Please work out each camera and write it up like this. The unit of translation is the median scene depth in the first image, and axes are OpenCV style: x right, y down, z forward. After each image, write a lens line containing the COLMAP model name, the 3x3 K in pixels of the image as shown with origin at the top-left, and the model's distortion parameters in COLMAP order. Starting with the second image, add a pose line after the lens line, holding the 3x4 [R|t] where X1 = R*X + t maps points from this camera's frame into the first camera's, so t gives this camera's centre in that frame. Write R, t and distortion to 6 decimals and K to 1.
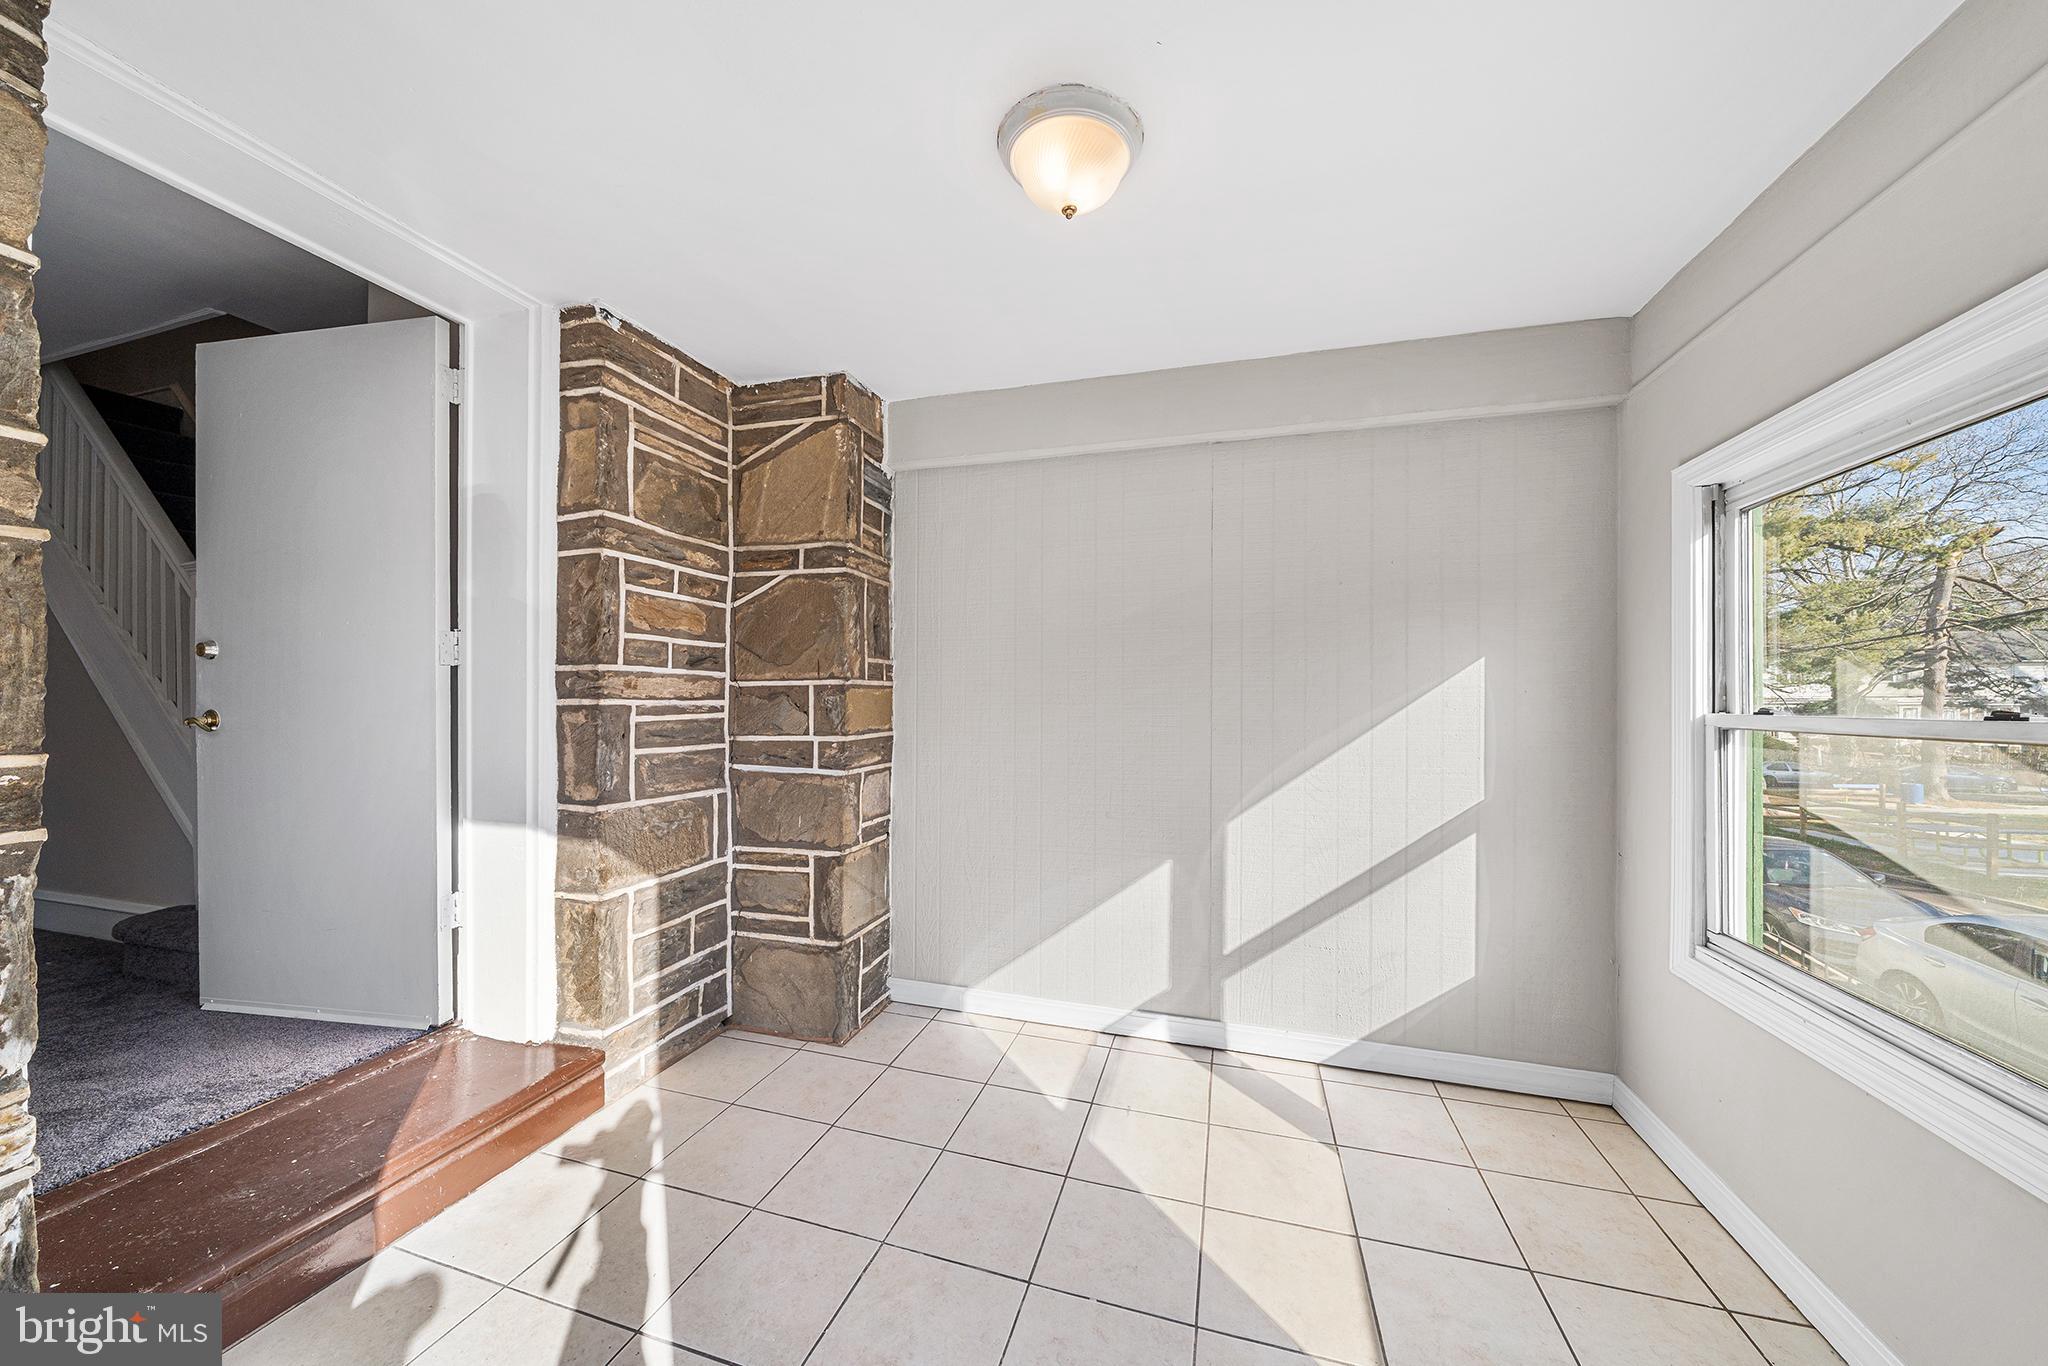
lens RADIAL K [[712.0, 0, 1016.6], [0, 712.0, 699.1], [0, 0, 1]] dist [-0.002293, -0.000147]
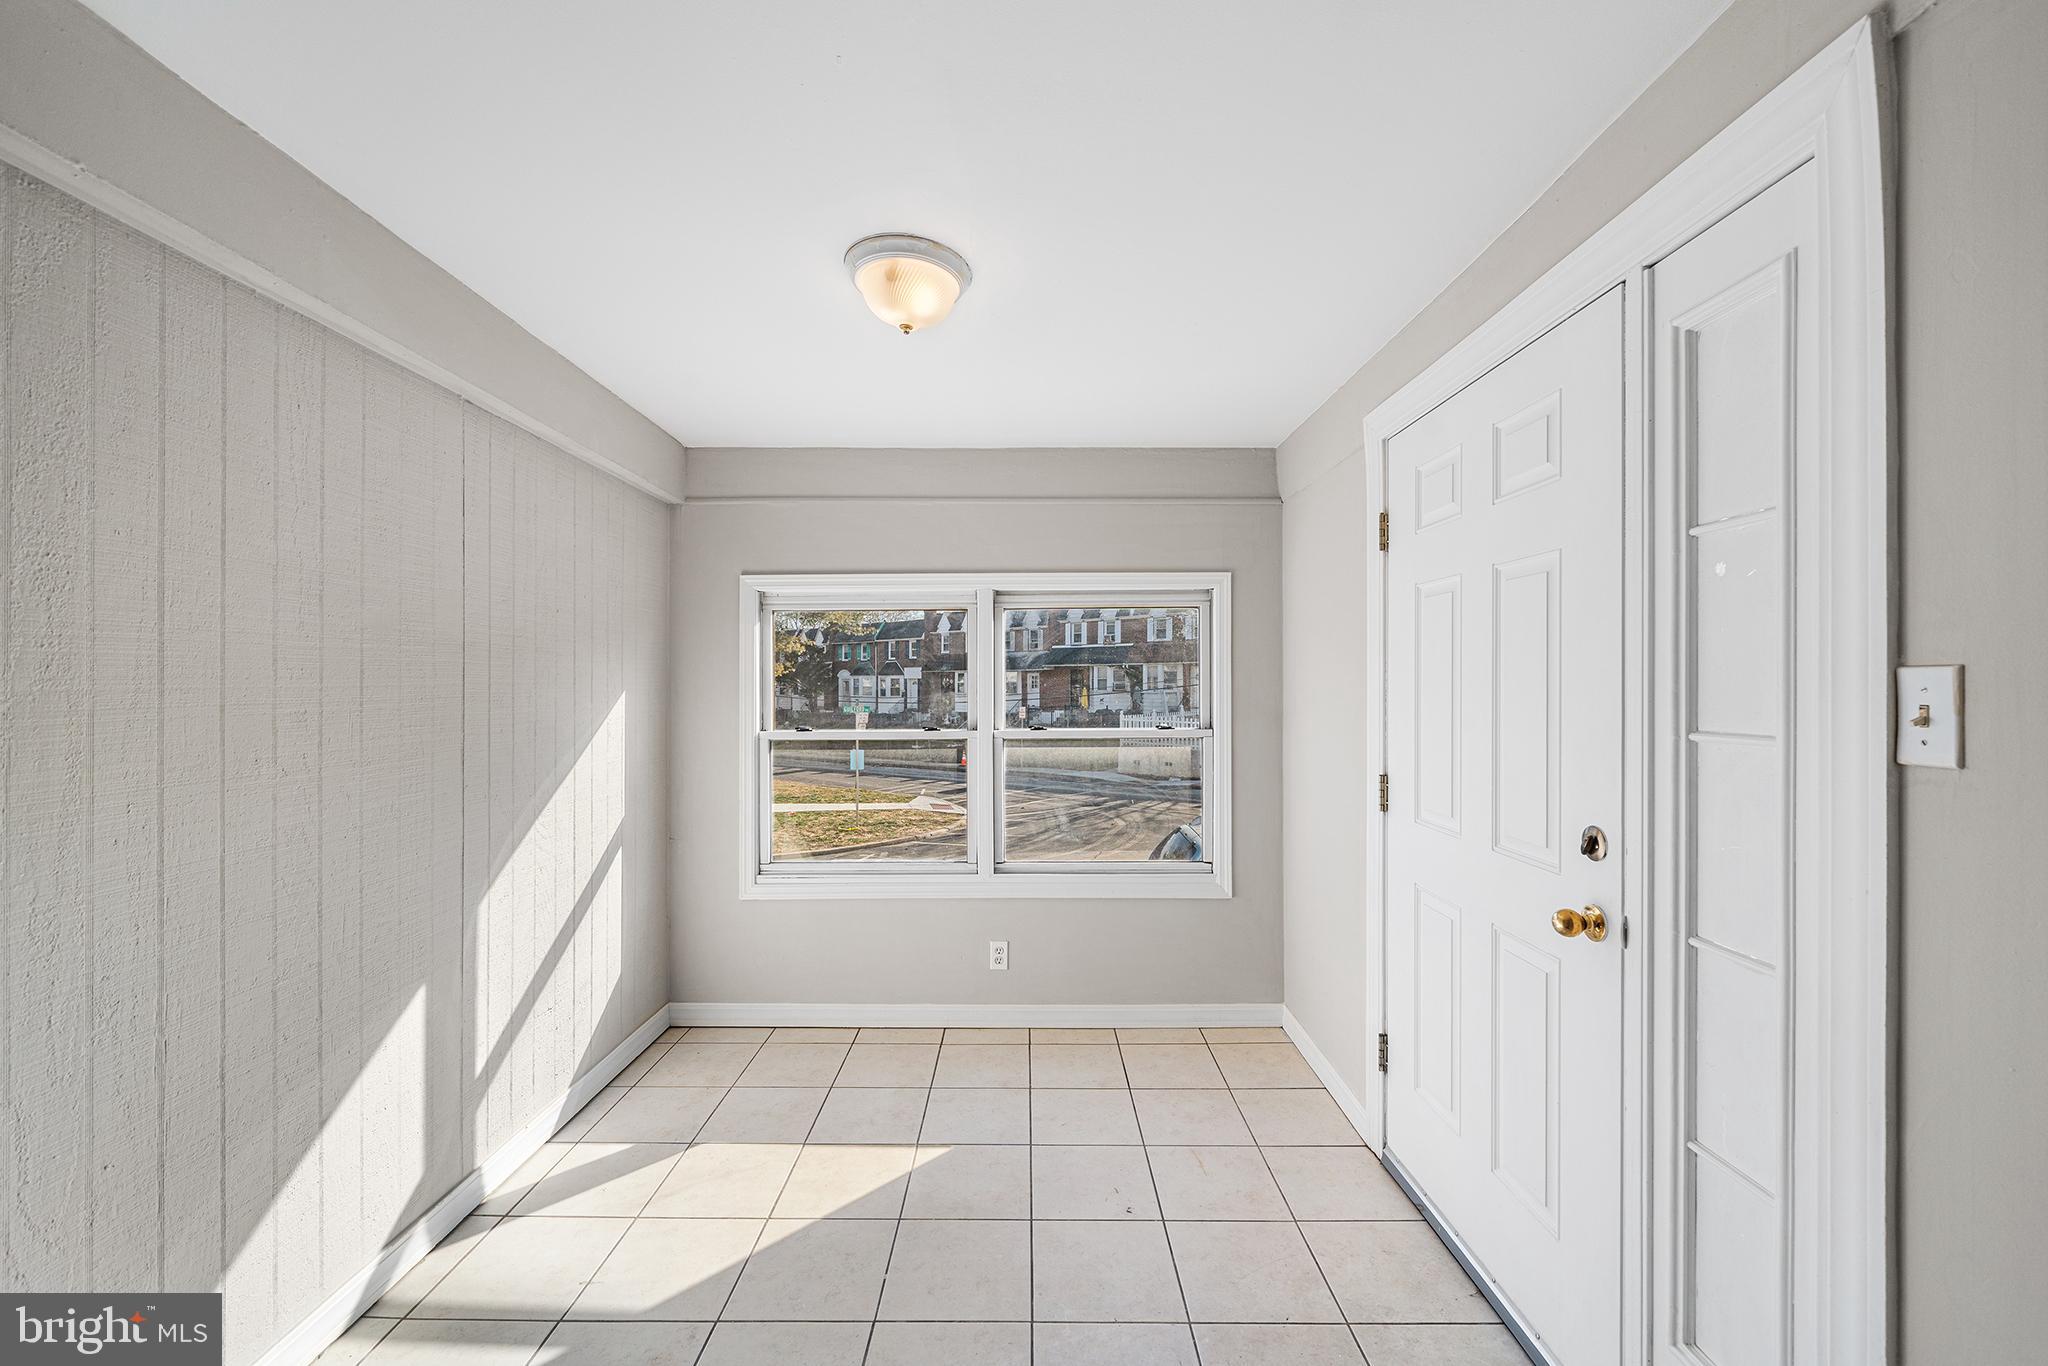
lens RADIAL K [[818.9, 0, 1026.6], [0, 818.9, 703.1], [0, 0, 1]] dist [-0.000272, 0.000120]
pose [[-0.291176, -0.021804, 0.956421, -0.765491], [0.003789, 0.999706, 0.023944, -0.067916], [-0.956662, 0.010596, -0.291008, 0.739840]]
